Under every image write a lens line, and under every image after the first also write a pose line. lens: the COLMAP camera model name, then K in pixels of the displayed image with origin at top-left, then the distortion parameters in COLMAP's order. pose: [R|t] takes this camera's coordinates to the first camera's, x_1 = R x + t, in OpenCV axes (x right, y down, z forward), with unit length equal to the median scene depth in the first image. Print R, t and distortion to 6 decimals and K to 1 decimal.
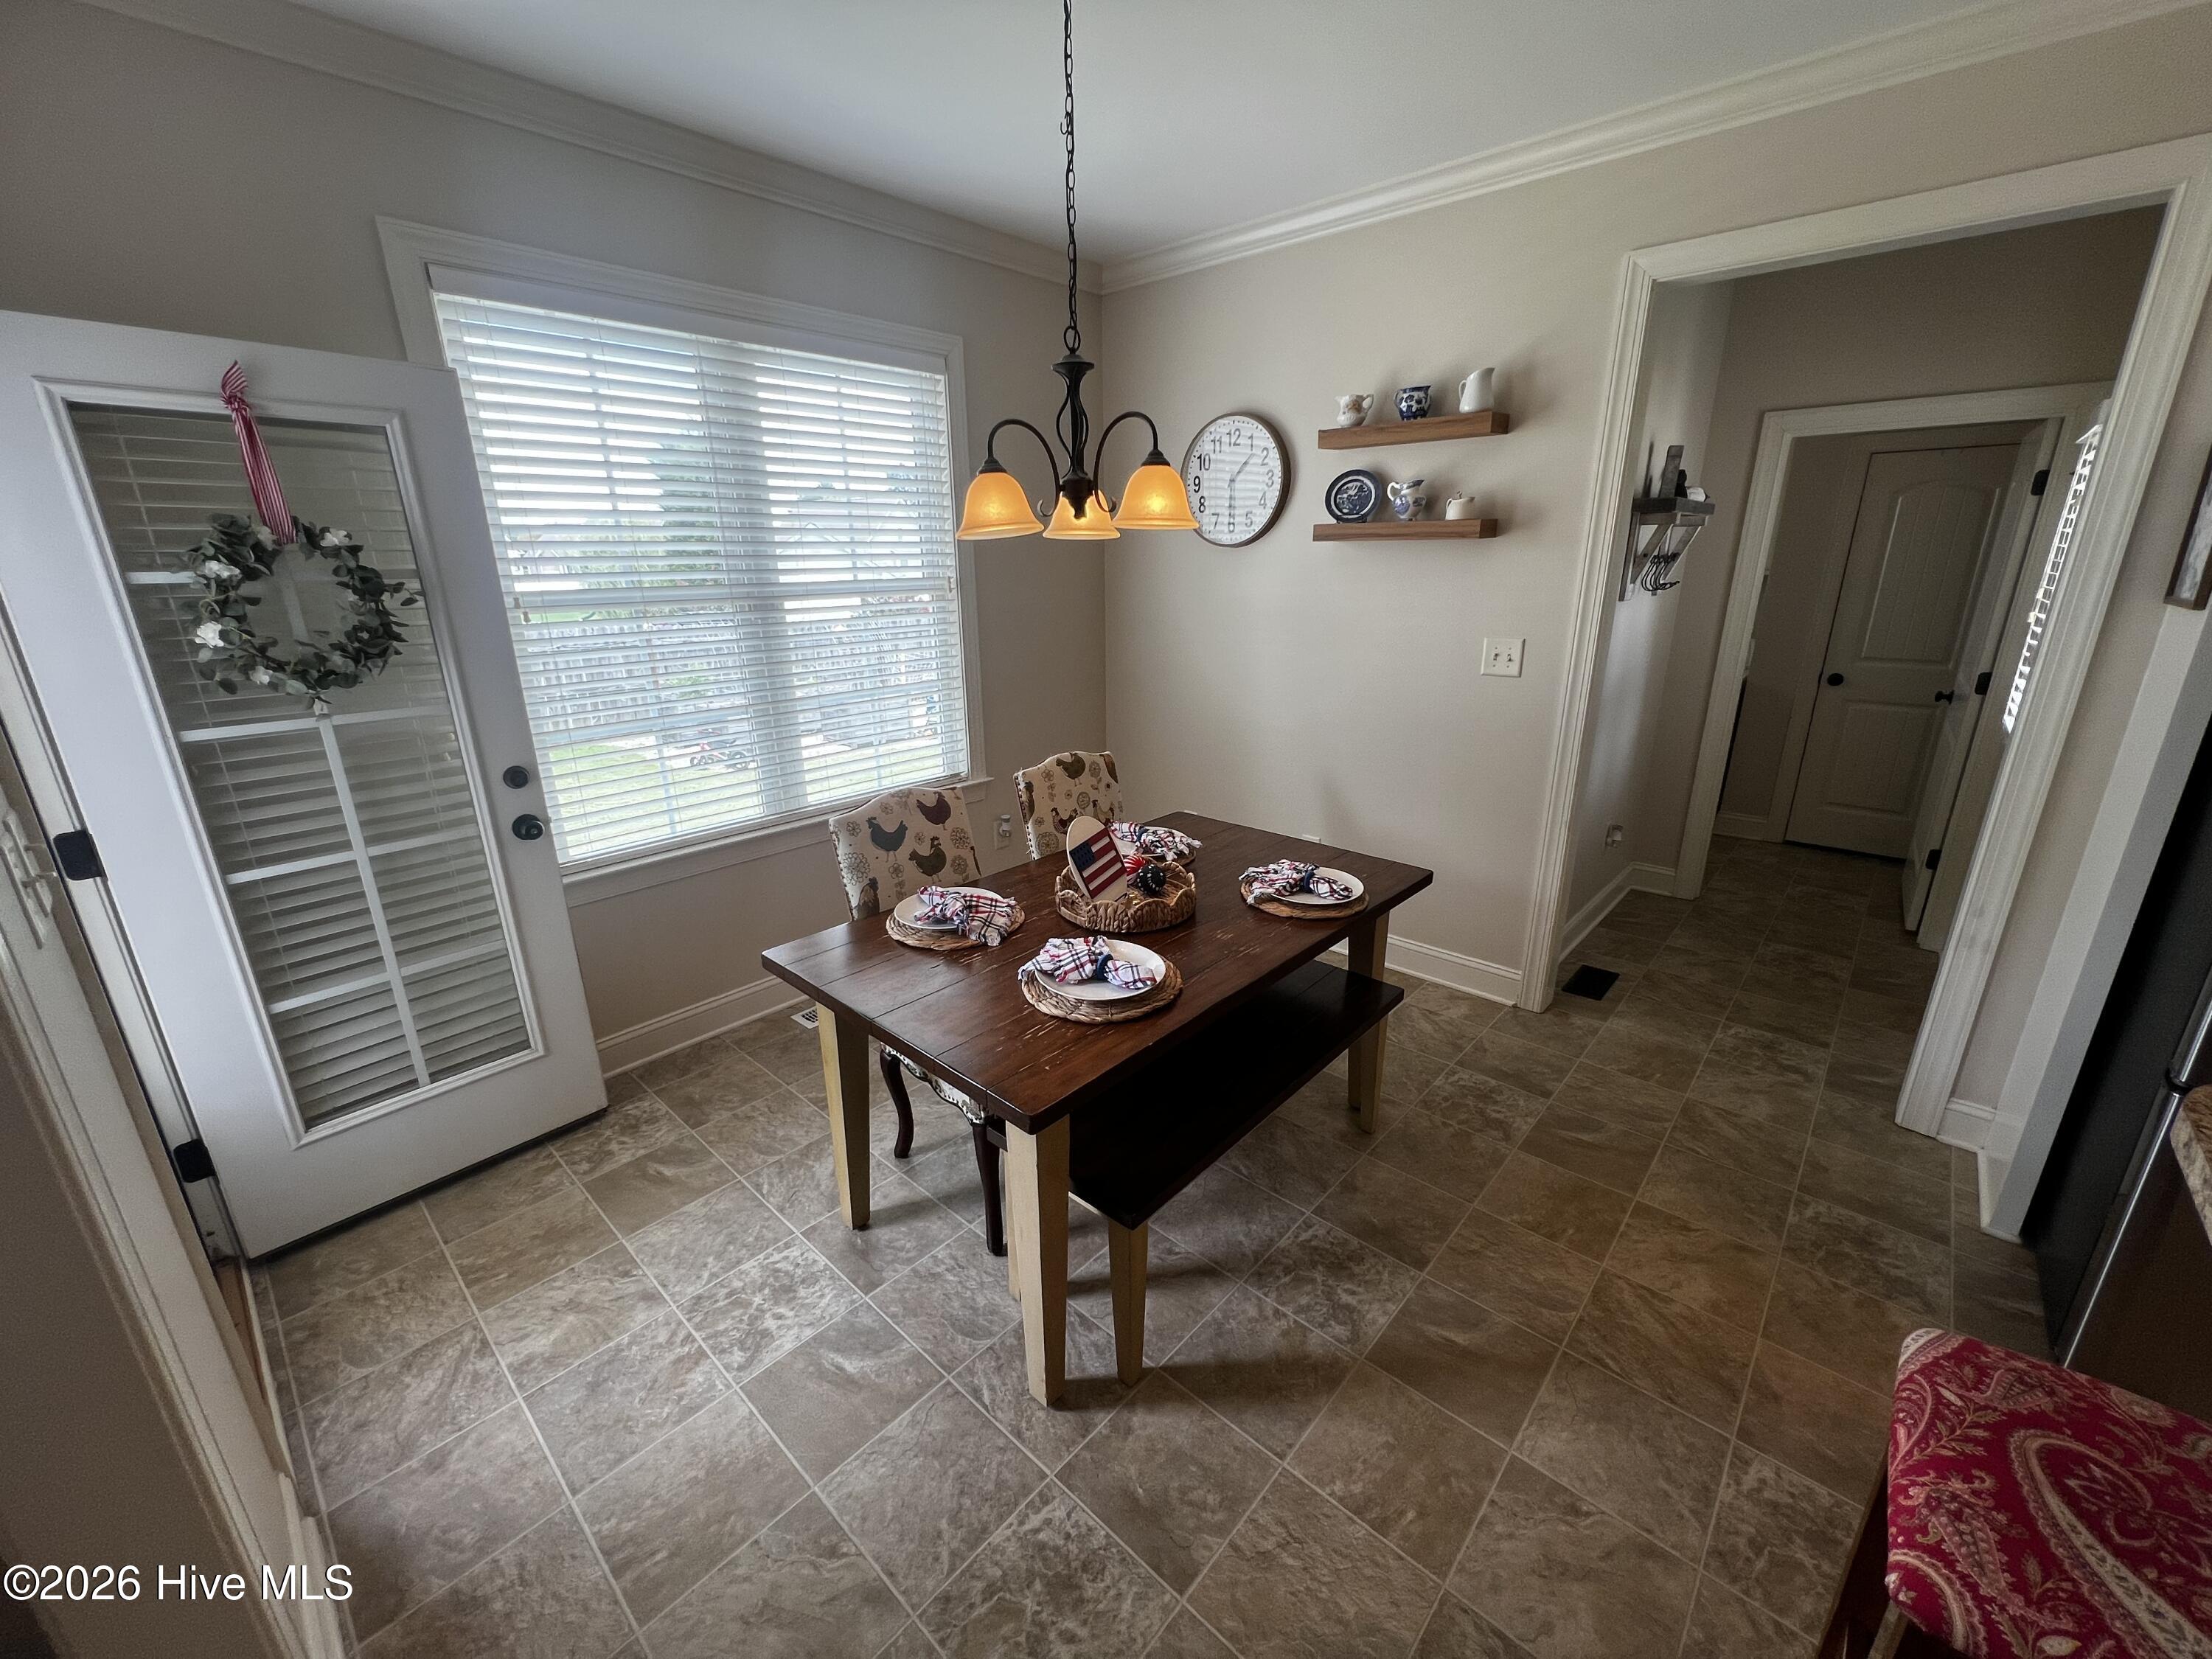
lens RADIAL K [[880.1, 0, 1108.8], [0, 880.1, 837.3], [0, 0, 1]] dist [-0.000608, -0.000130]
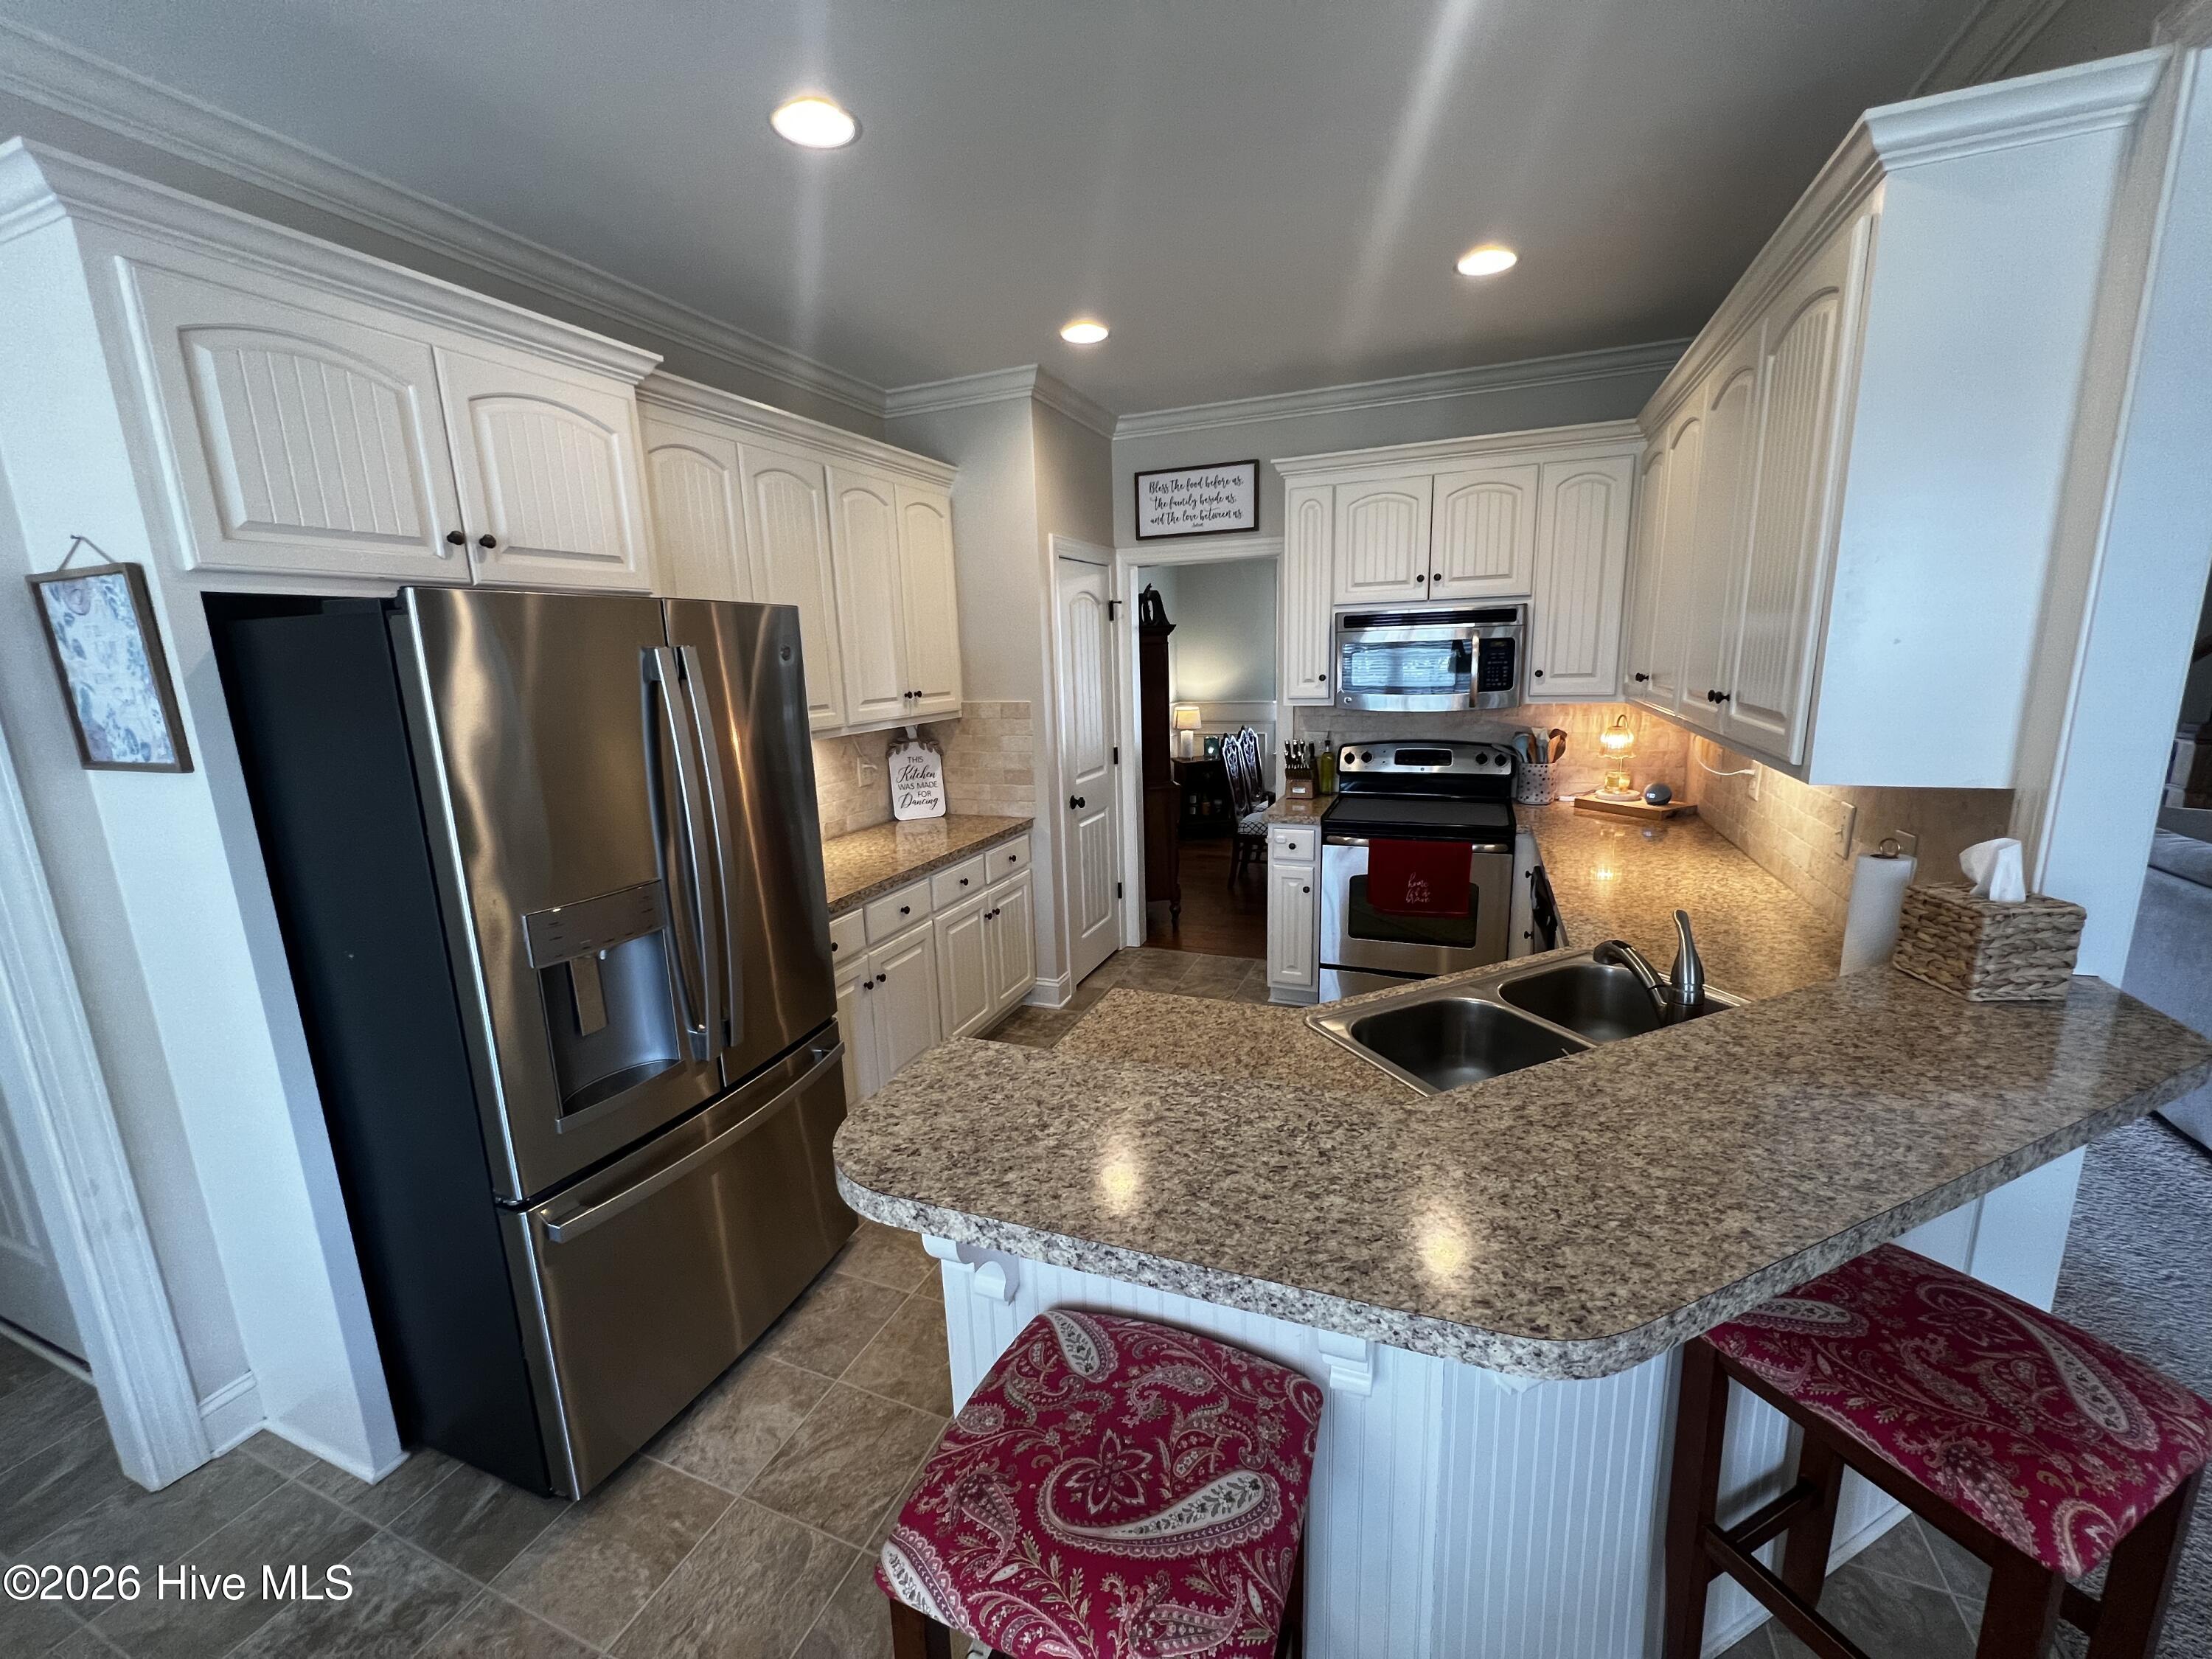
lens RADIAL K [[880.1, 0, 1108.8], [0, 880.1, 837.3], [0, 0, 1]] dist [-0.000608, -0.000130]
pose [[-0.348282, -0.172523, 0.921377, 0.234335], [0.317257, 0.903216, 0.289046, -0.376395], [-0.882070, 0.392983, -0.259839, 1.027781]]
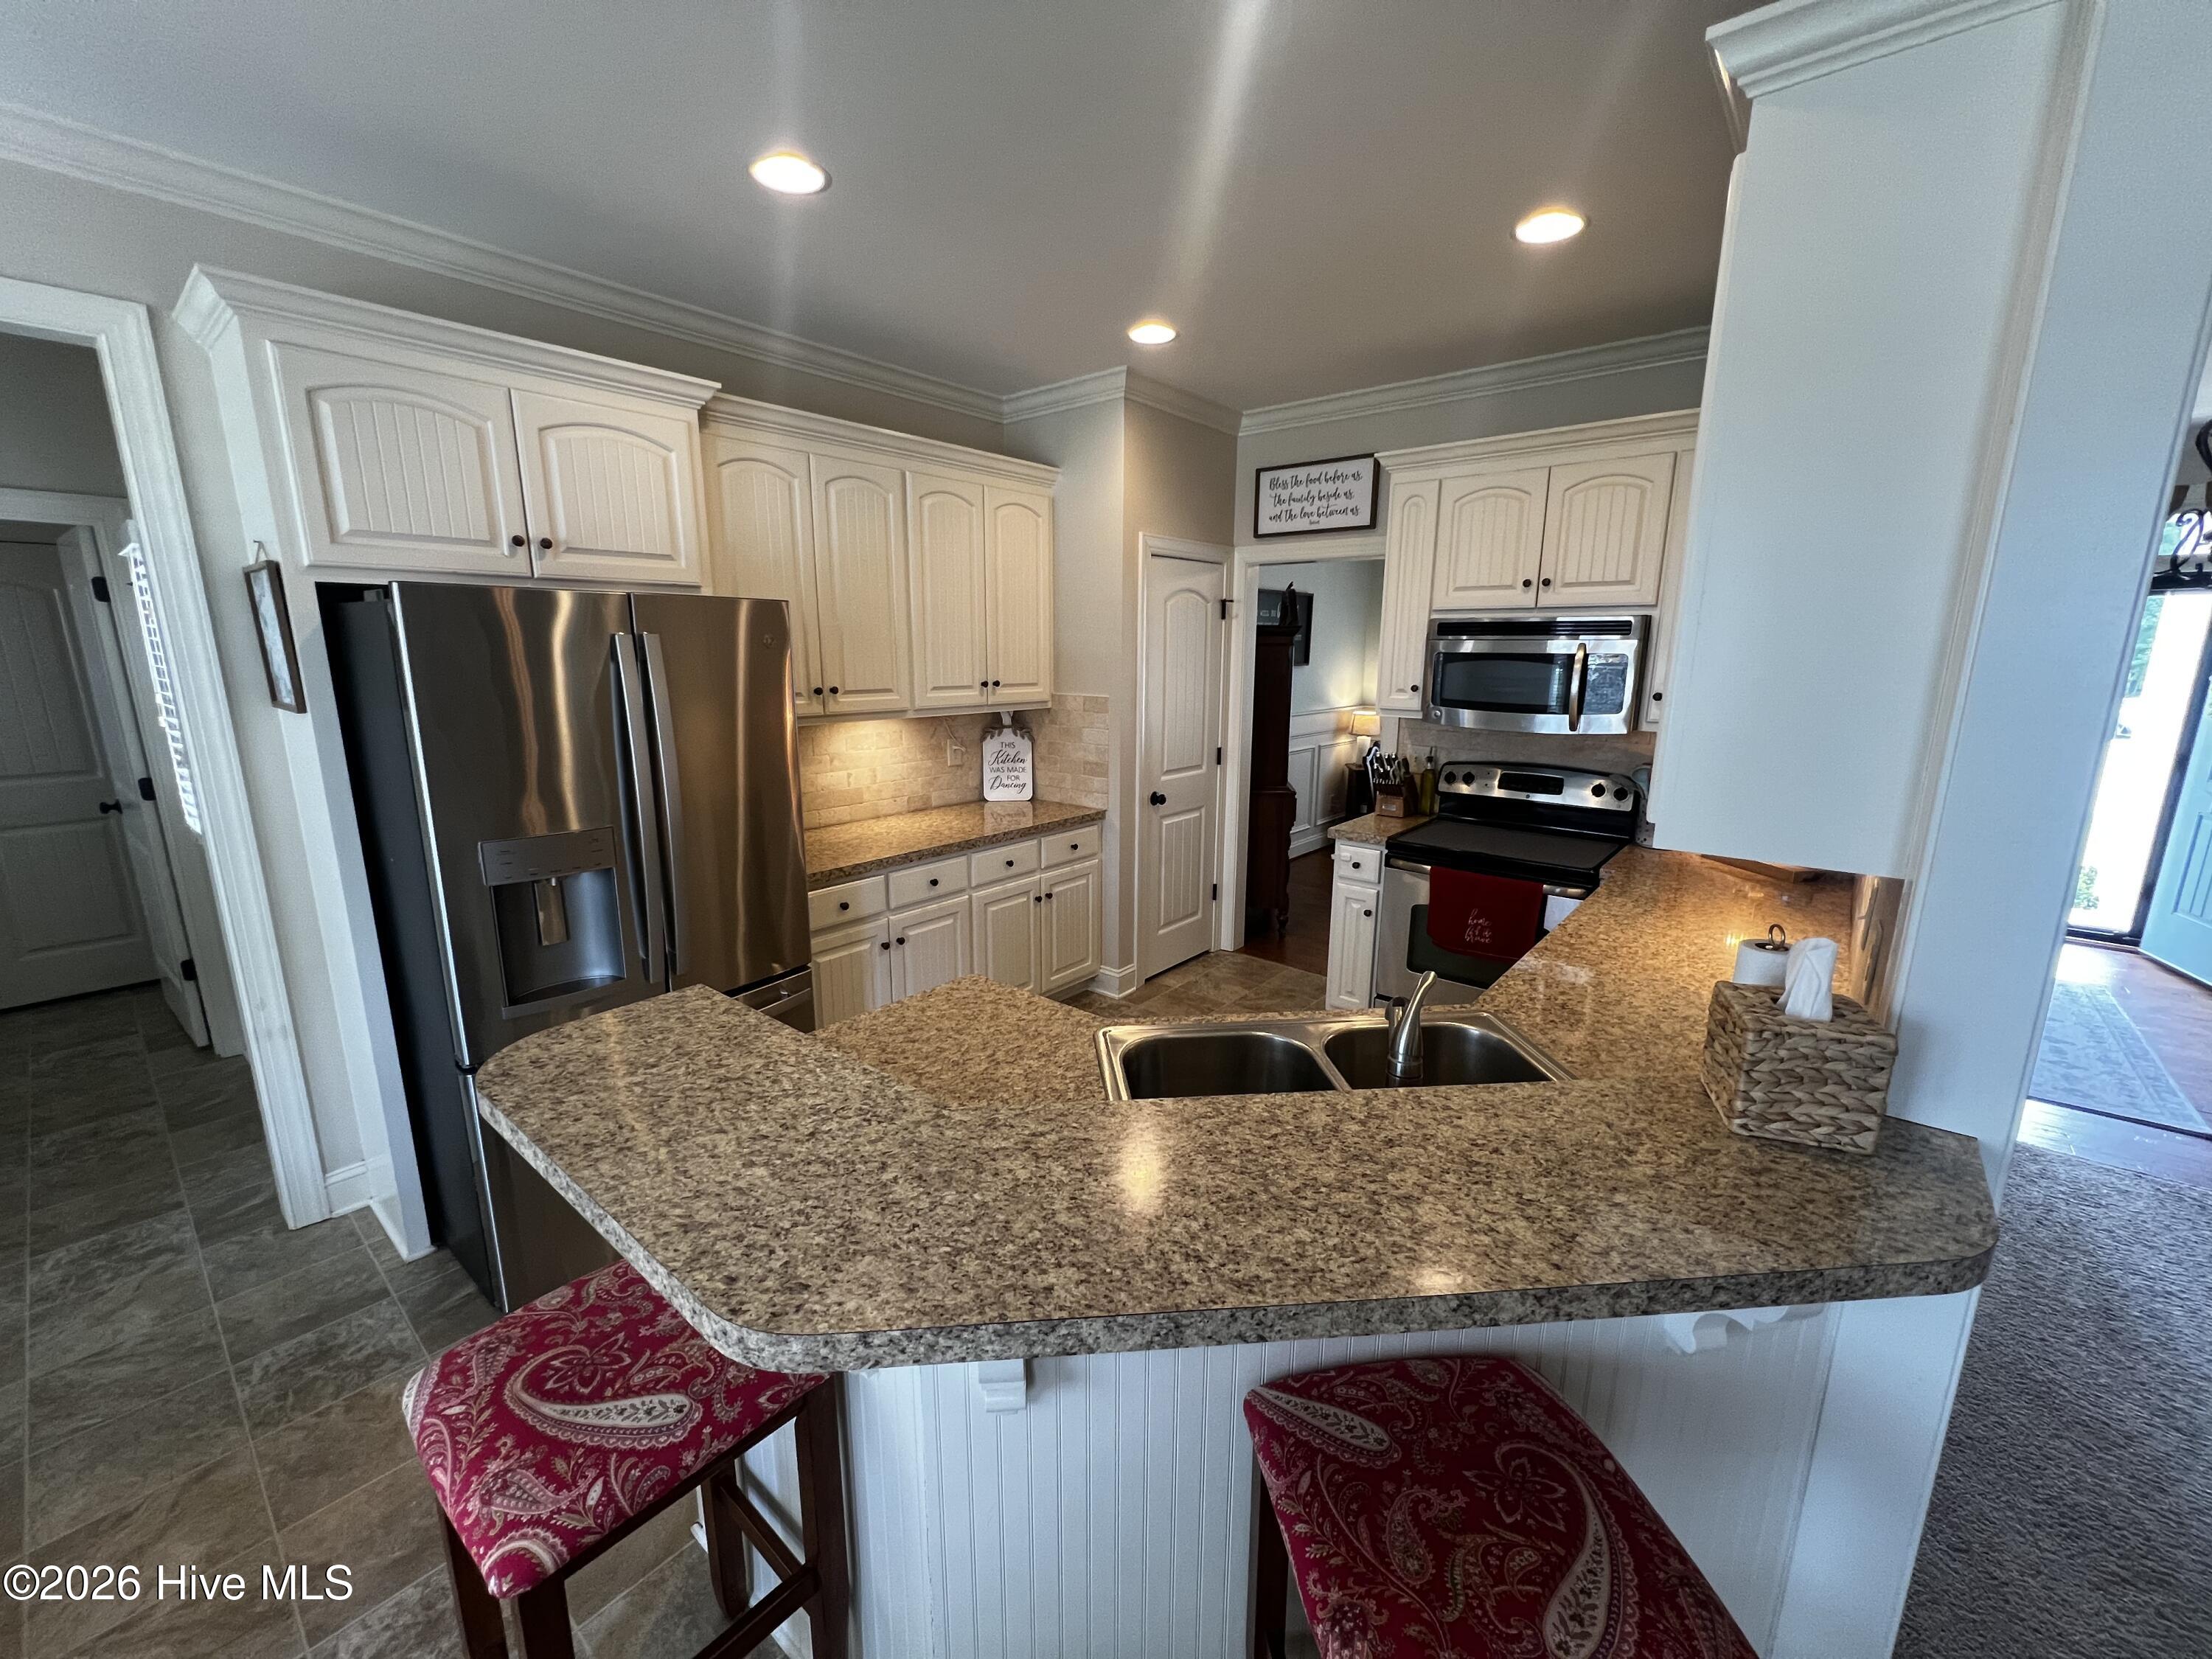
lens RADIAL K [[880.1, 0, 1108.8], [0, 880.1, 837.3], [0, 0, 1]] dist [-0.000608, -0.000130]
pose [[-0.044415, -0.201293, 0.978524, -0.053946], [0.295955, 0.932871, 0.205335, -0.046973], [-0.954169, 0.298718, 0.018140, -0.059660]]
